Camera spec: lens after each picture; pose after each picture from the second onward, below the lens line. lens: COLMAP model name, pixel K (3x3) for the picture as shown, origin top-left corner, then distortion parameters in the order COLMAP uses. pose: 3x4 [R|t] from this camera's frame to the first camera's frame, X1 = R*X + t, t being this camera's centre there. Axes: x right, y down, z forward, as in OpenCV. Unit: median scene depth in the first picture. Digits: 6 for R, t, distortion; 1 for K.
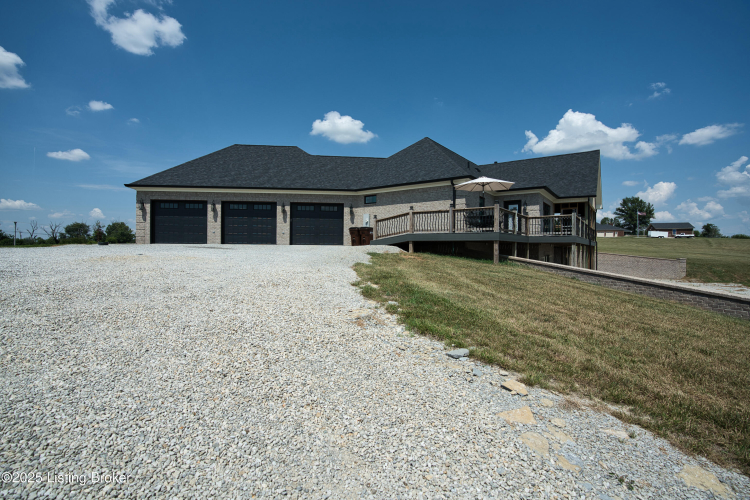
lens RADIAL K [[335.4, 0, 375.0], [0, 335.4, 250.0], [0, 0, 1]] dist [-0.059959, 0.000018]
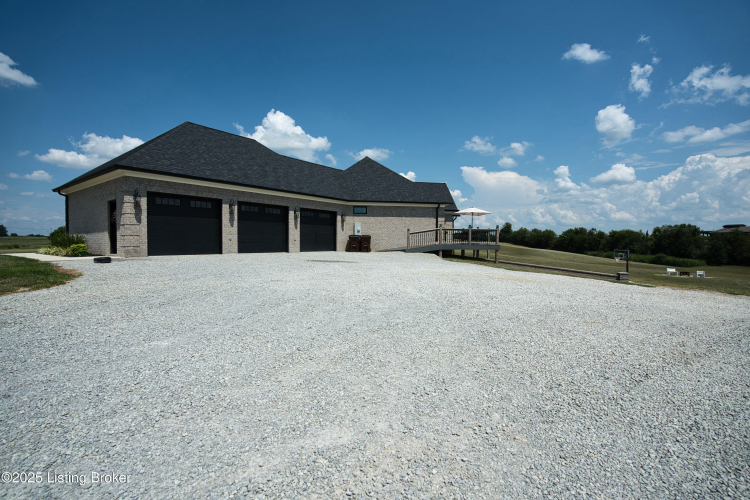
lens RADIAL K [[345.1, 0, 375.0], [0, 345.1, 250.0], [0, 0, 1]] dist [-0.071703, 0.029169]
pose [[0.689954, -0.019513, 0.723590, -0.820310], [0.007862, 0.999780, 0.019465, -0.039958], [-0.723810, -0.007741, 0.689956, 0.167911]]
